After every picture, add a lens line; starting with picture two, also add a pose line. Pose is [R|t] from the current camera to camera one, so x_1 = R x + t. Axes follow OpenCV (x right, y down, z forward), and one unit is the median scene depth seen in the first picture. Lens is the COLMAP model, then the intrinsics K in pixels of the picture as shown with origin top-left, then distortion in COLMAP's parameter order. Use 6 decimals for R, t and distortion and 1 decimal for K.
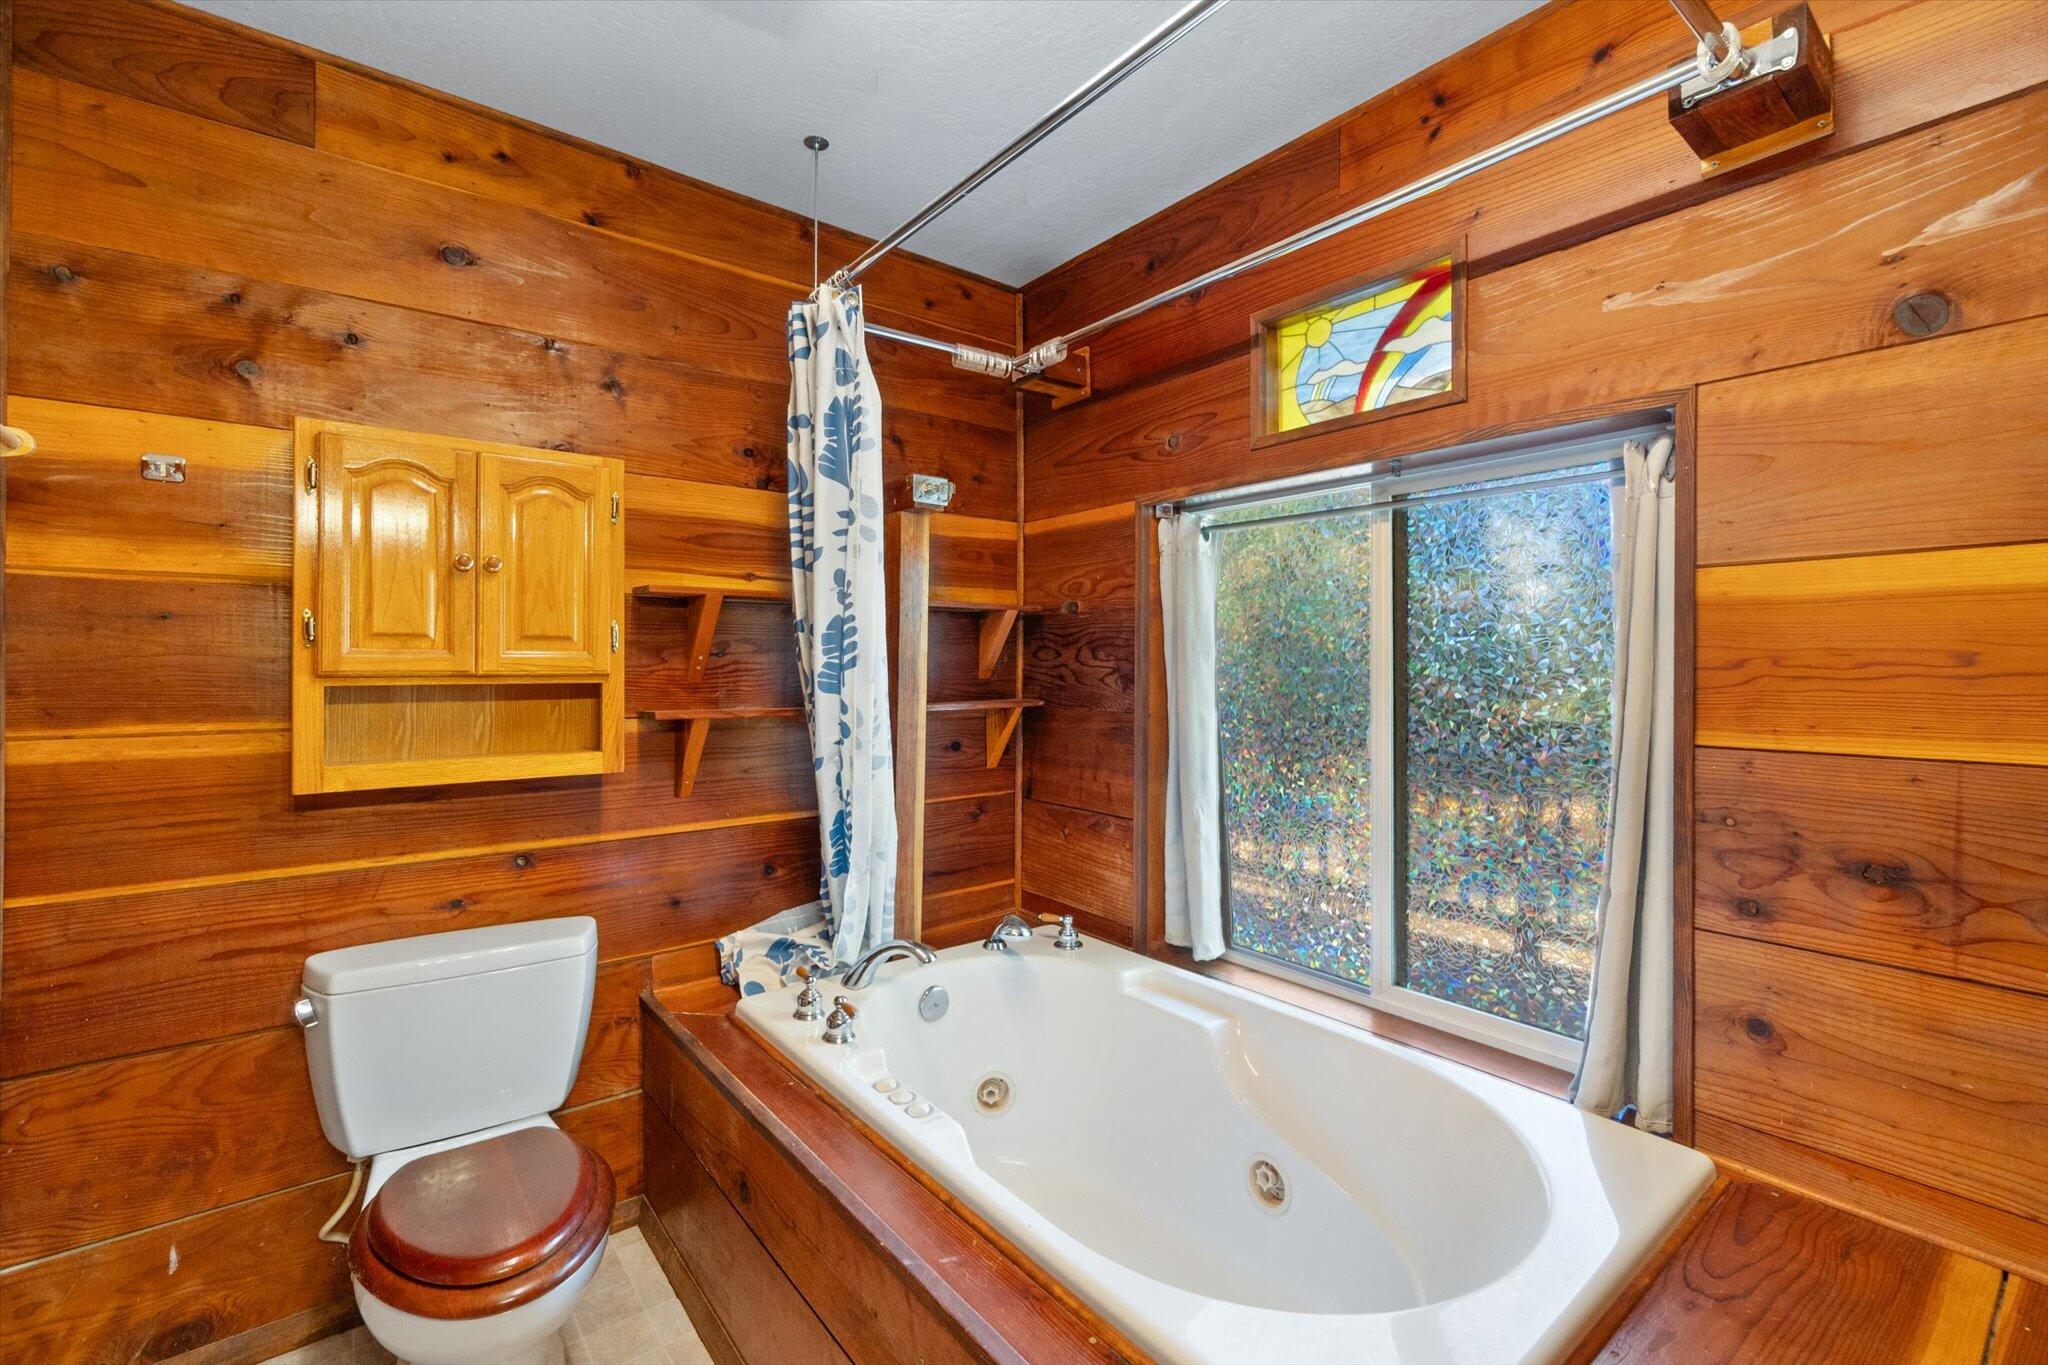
lens RADIAL K [[883.1, 0, 1021.6], [0, 883.1, 668.9], [0, 0, 1]] dist [-0.000884, -0.000005]
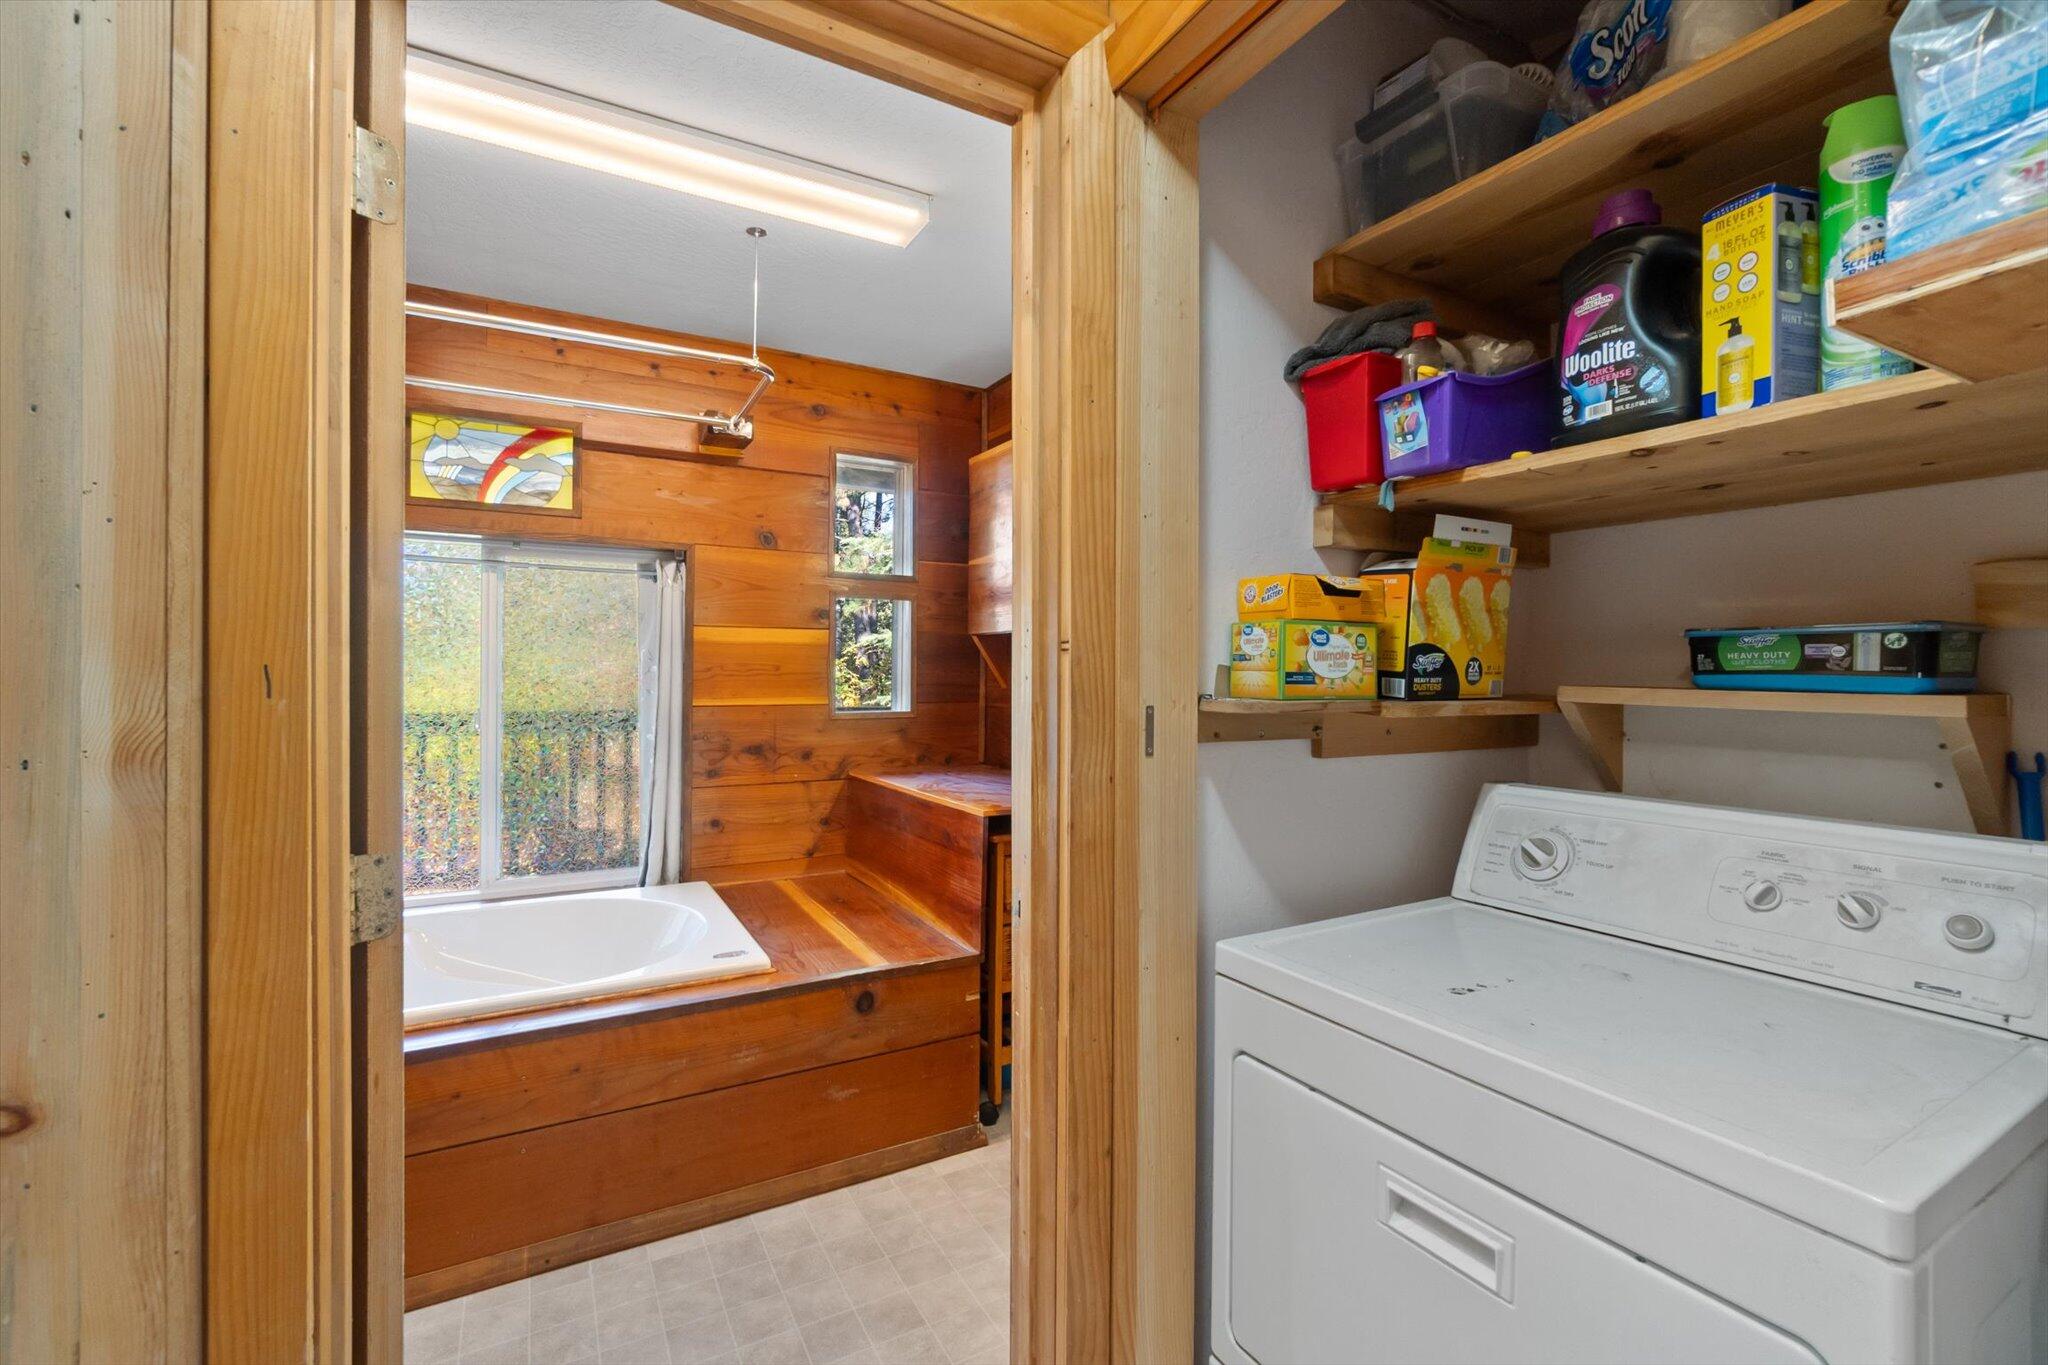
lens RADIAL K [[883.1, 0, 1023.0], [0, 883.1, 678.0], [0, 0, 1]] dist [-0.000884, -0.000005]
pose [[0.147477, -0.002859, 0.989061, -1.348142], [-0.000045, 0.999996, 0.002897, 0.010367], [-0.989065, -0.000472, 0.147476, -0.152789]]
